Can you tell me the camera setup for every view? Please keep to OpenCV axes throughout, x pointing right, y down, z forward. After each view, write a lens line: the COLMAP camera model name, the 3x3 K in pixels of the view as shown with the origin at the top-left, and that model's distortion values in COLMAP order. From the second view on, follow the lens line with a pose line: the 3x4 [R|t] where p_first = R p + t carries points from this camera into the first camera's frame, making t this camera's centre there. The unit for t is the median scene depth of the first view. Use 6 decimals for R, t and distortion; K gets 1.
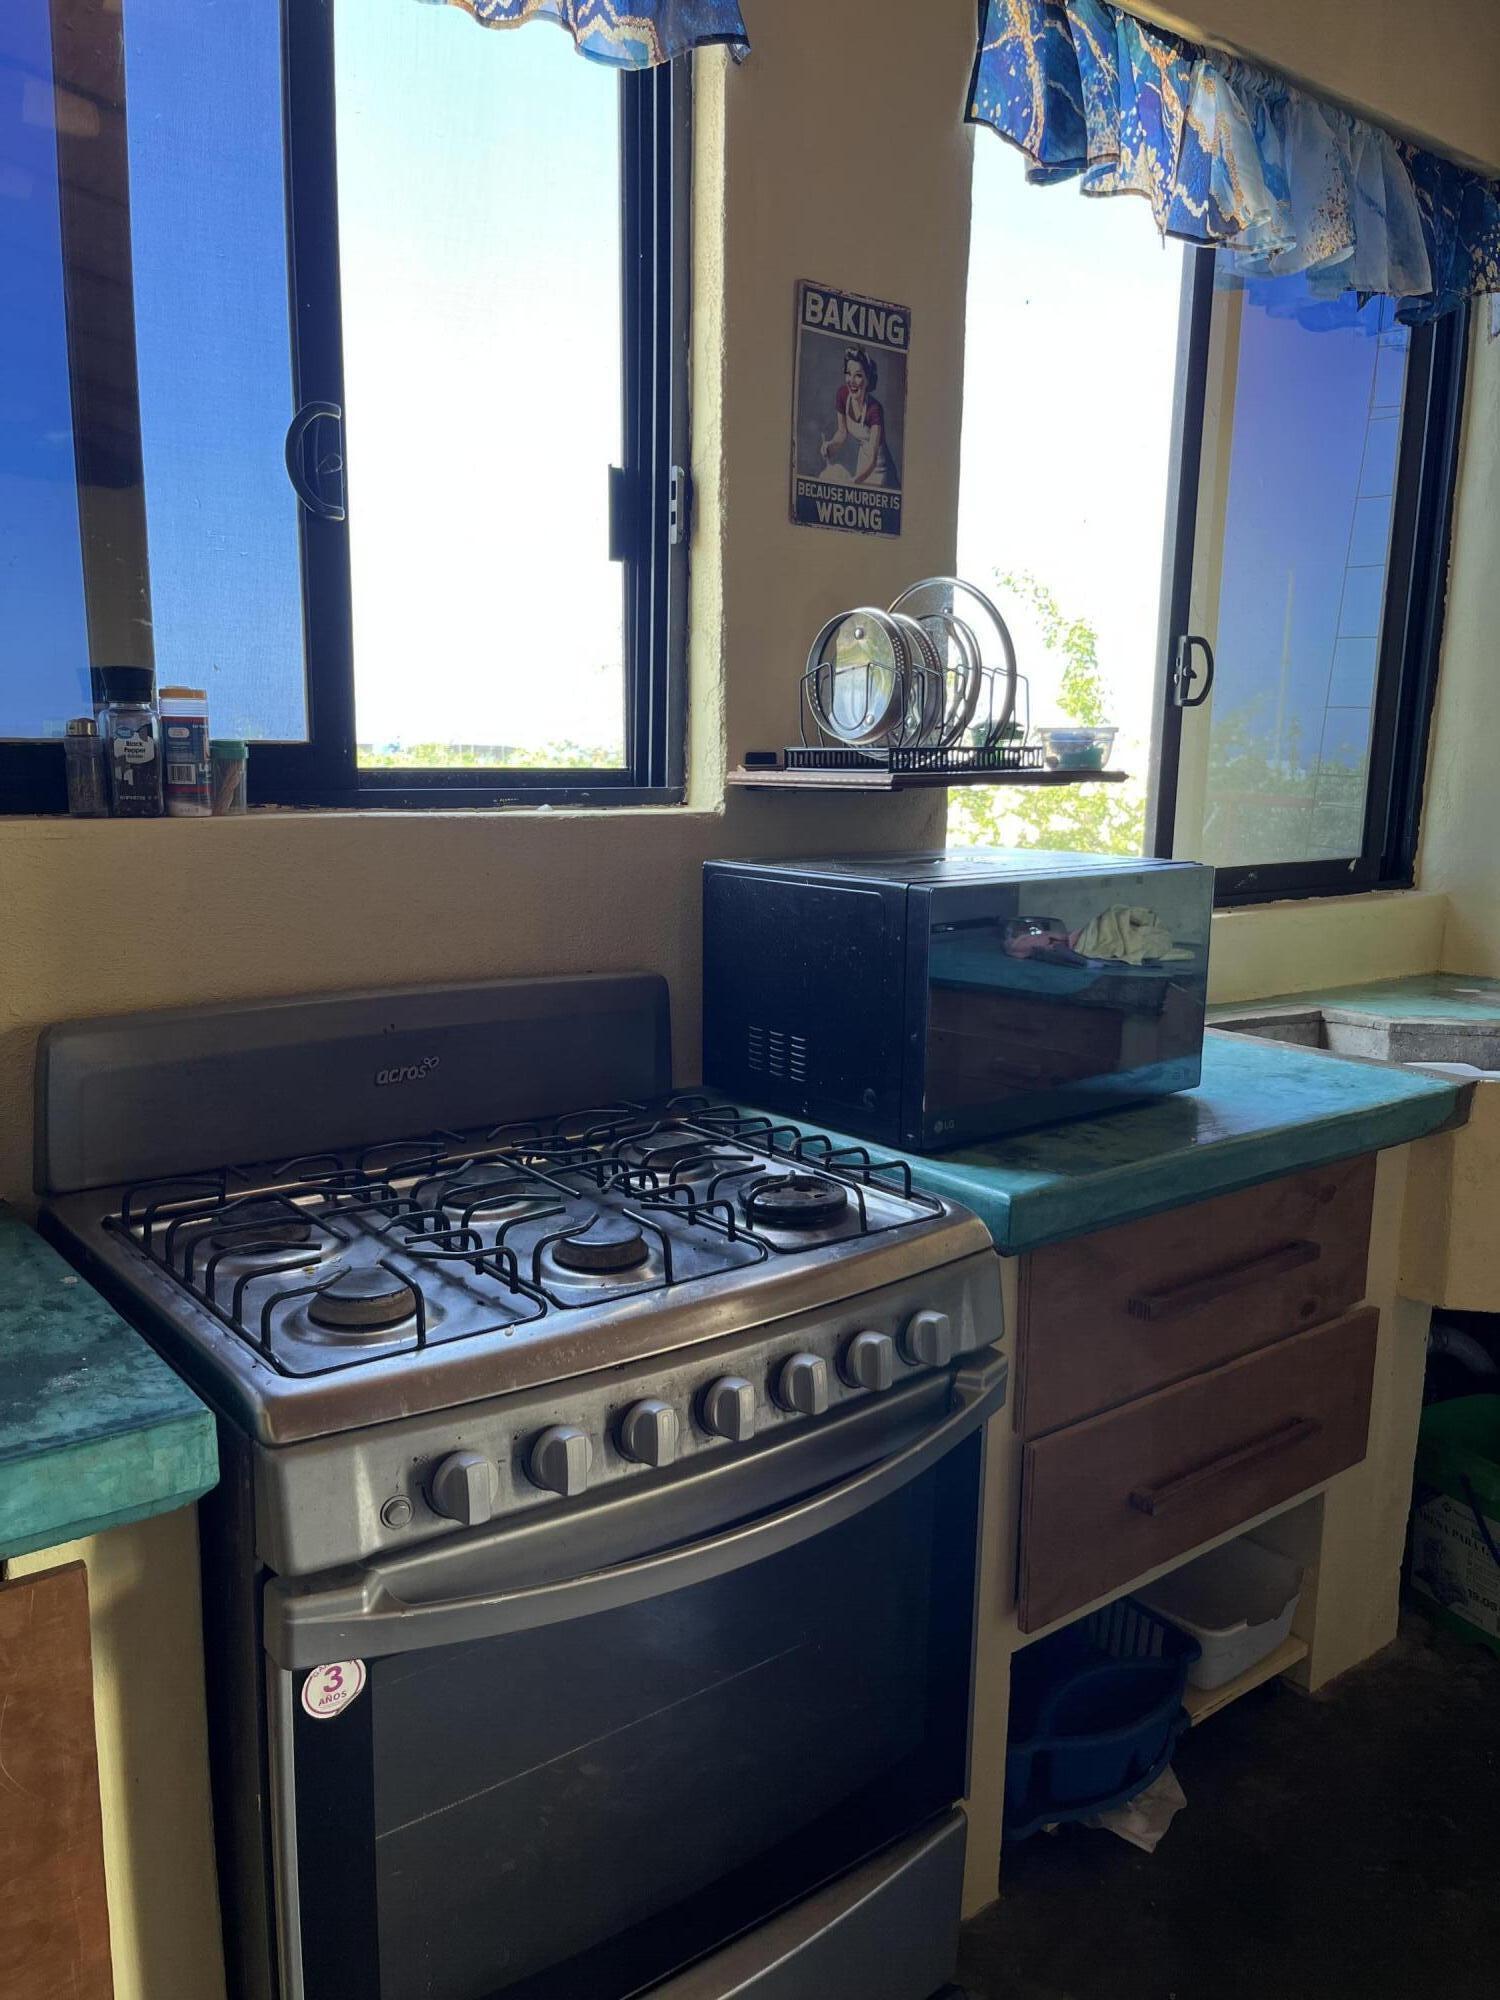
lens RADIAL K [[1519.8, 0, 747.2], [0, 1519.8, 994.8], [0, 0, 1]] dist [0.051264, -0.084616]
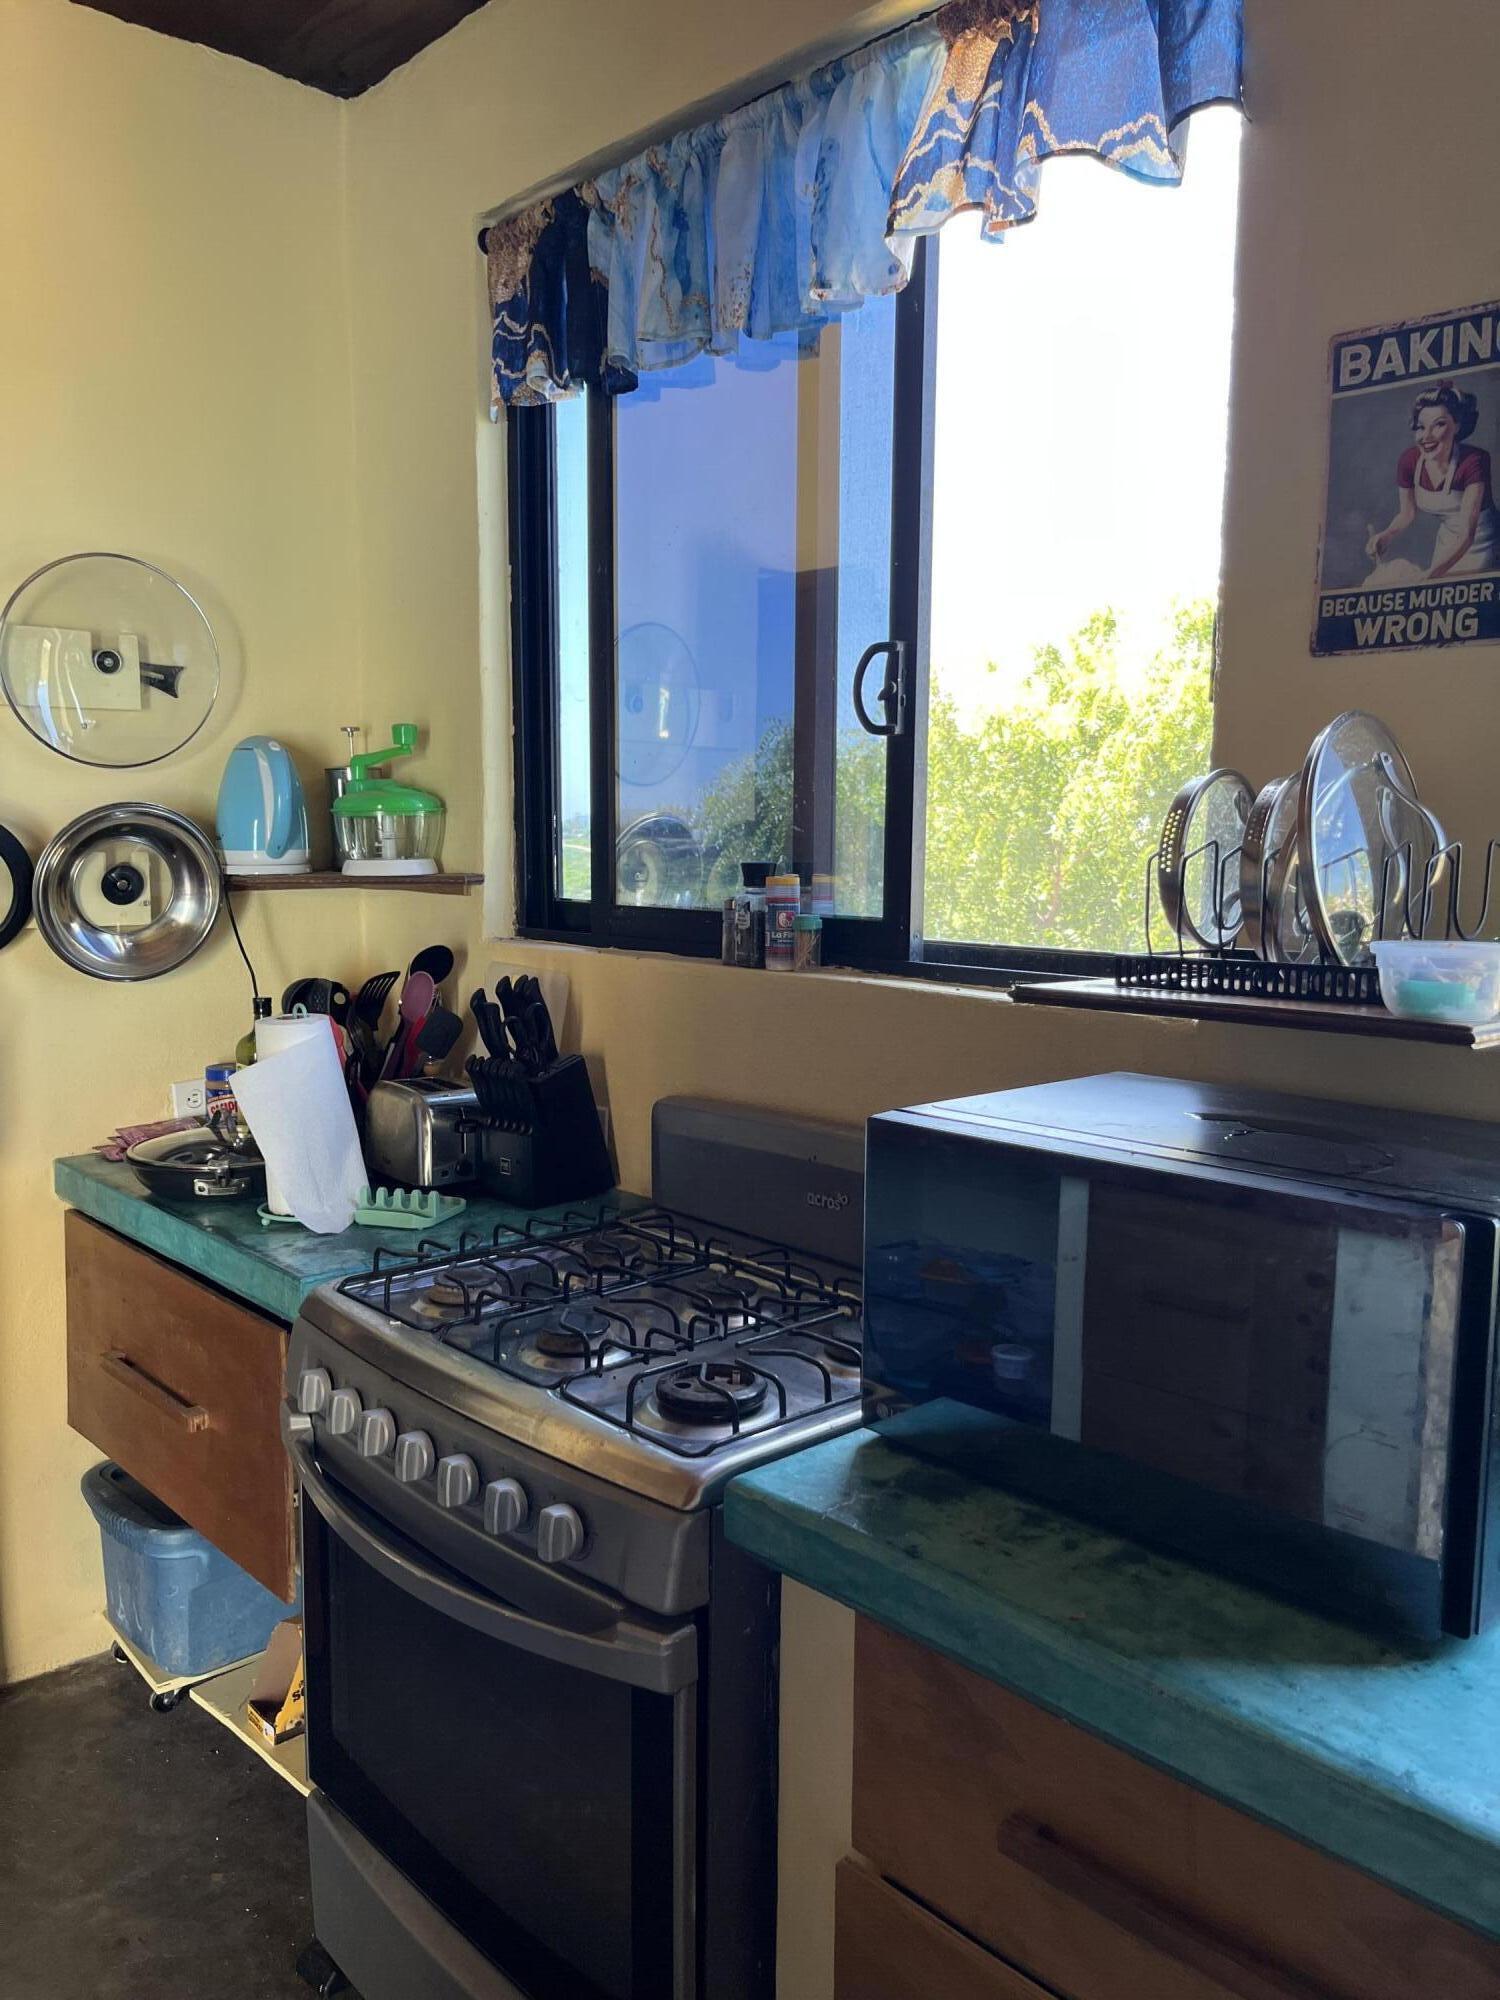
lens RADIAL K [[1519.8, 0, 746.1], [0, 1519.8, 1007.7], [0, 0, 1]] dist [0.051264, -0.084616]
pose [[0.070490, 0.099206, -0.992567, 0.766865], [-0.174531, 0.980920, 0.085647, -0.154193], [0.982125, 0.167196, 0.086460, 0.685305]]
